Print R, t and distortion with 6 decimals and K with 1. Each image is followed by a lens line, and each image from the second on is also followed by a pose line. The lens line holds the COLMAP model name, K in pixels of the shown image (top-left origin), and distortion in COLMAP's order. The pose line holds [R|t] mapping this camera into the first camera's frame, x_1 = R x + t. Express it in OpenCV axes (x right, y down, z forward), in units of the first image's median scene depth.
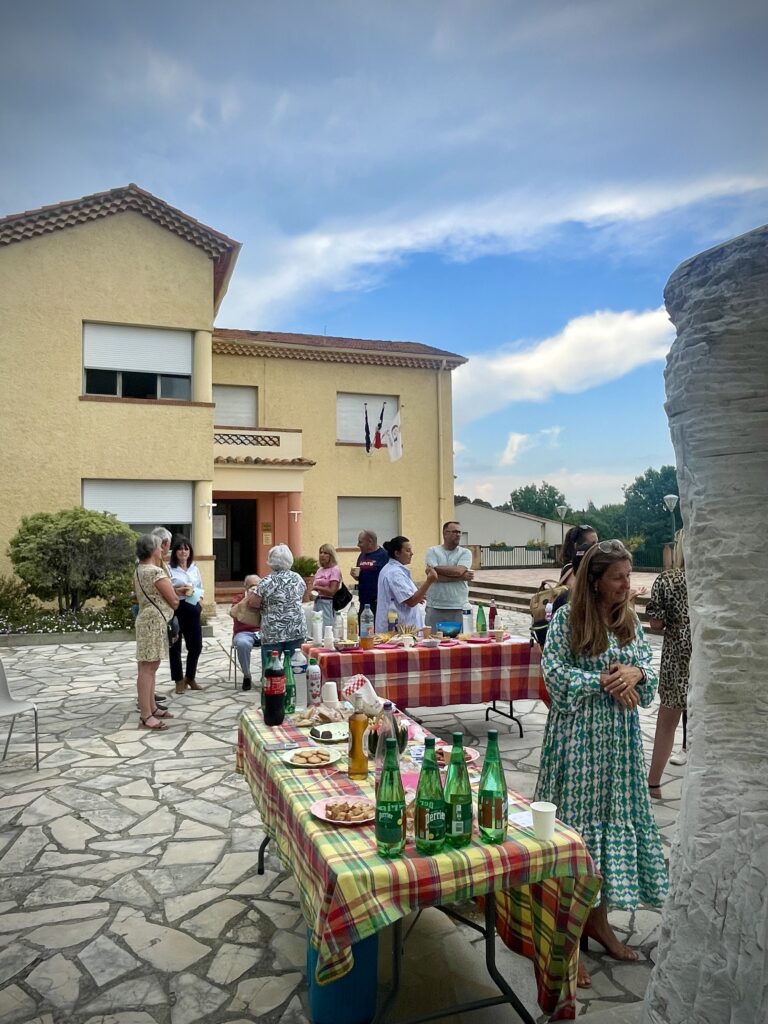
lens RADIAL K [[669.8, 0, 383.3], [0, 669.8, 490.4], [0, 0, 1]] dist [0.004864, 0.001084]
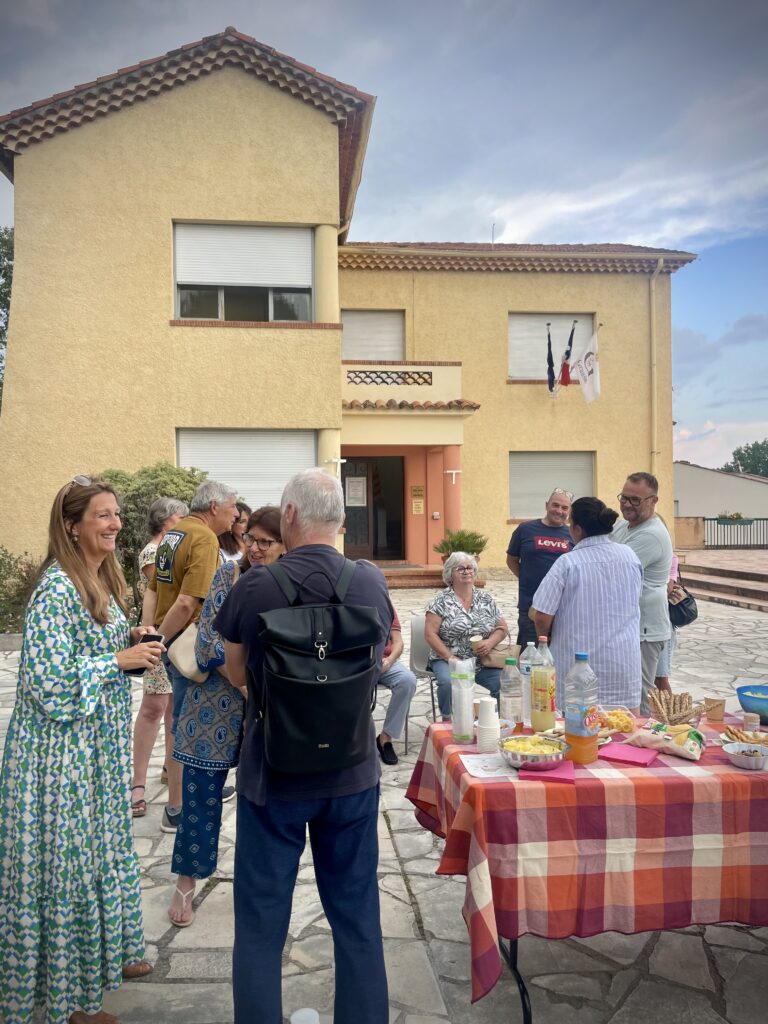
lens RADIAL K [[778.3, 0, 384.0], [0, 778.3, 512.0], [0, 0, 1]] dist [0.085003, -0.129074]
pose [[0.974119, 0.003217, -0.226012, -0.009788], [0.014033, 0.997109, 0.074678, 0.013166], [0.225598, -0.075917, 0.971258, 0.148454]]
